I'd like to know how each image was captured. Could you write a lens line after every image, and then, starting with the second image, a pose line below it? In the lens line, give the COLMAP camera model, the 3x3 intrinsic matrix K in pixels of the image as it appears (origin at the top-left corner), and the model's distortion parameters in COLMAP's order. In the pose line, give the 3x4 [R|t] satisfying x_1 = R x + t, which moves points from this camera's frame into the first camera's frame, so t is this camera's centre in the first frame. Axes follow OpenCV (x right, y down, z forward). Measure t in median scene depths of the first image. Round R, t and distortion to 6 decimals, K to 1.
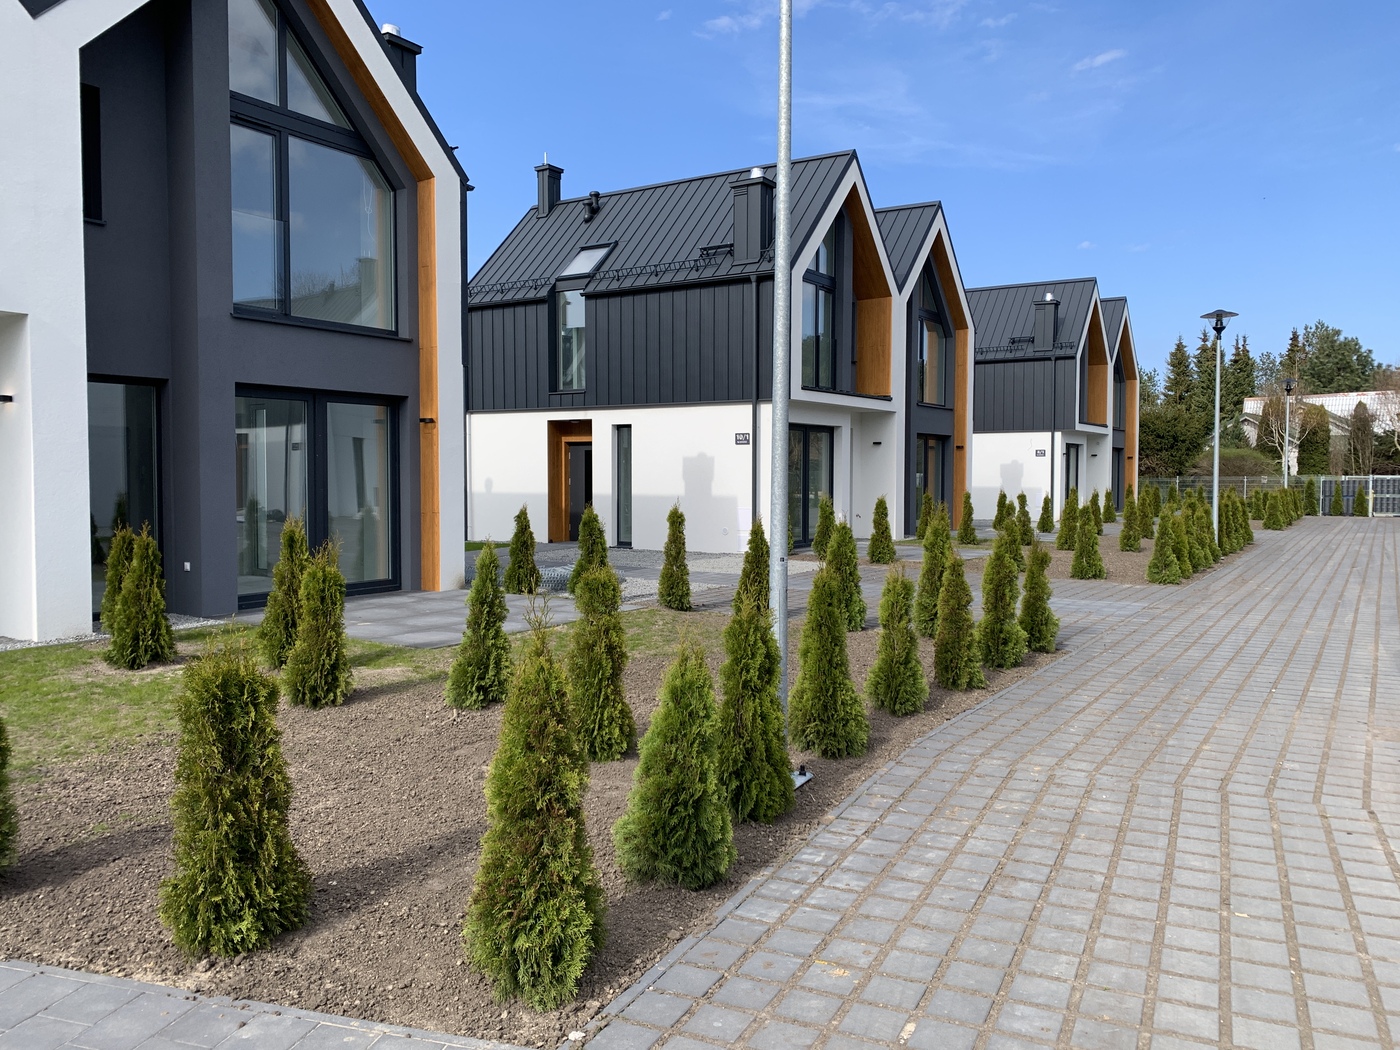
lens RADIAL K [[1068.3, 0, 689.3], [0, 1068.3, 526.7], [0, 0, 1]] dist [0.022308, -0.027874]
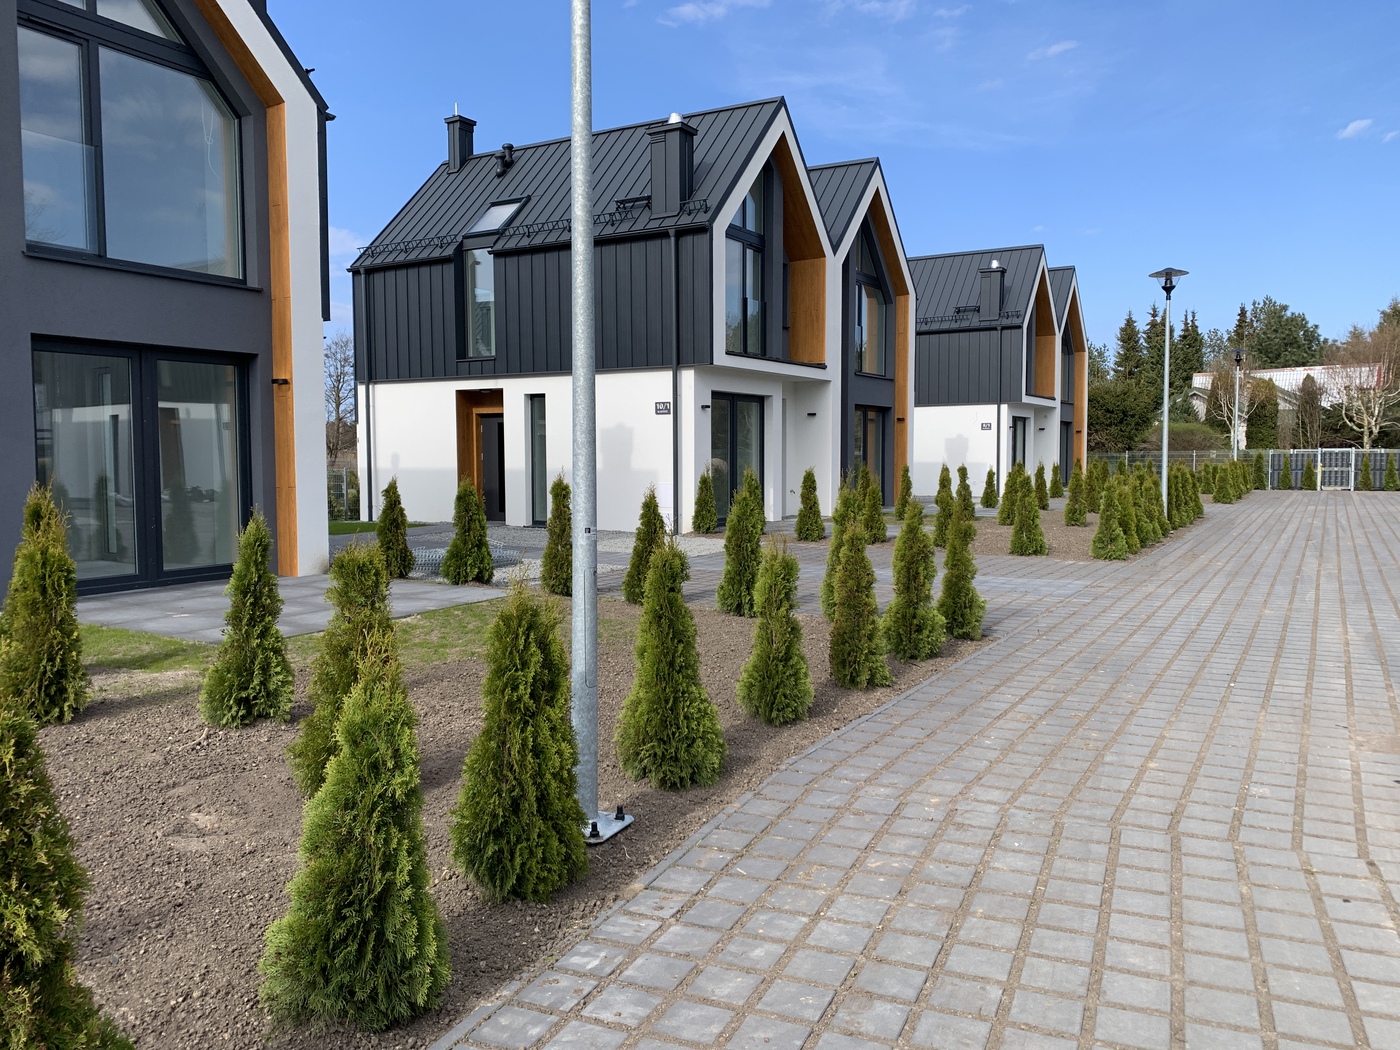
lens RADIAL K [[1068.3, 0, 680.2], [0, 1068.3, 534.4], [0, 0, 1]] dist [0.022308, -0.027874]
pose [[0.999448, -0.009114, 0.031945, 0.052038], [0.008315, 0.999652, 0.025034, 0.006357], [-0.032162, -0.024755, 0.999176, 0.106275]]
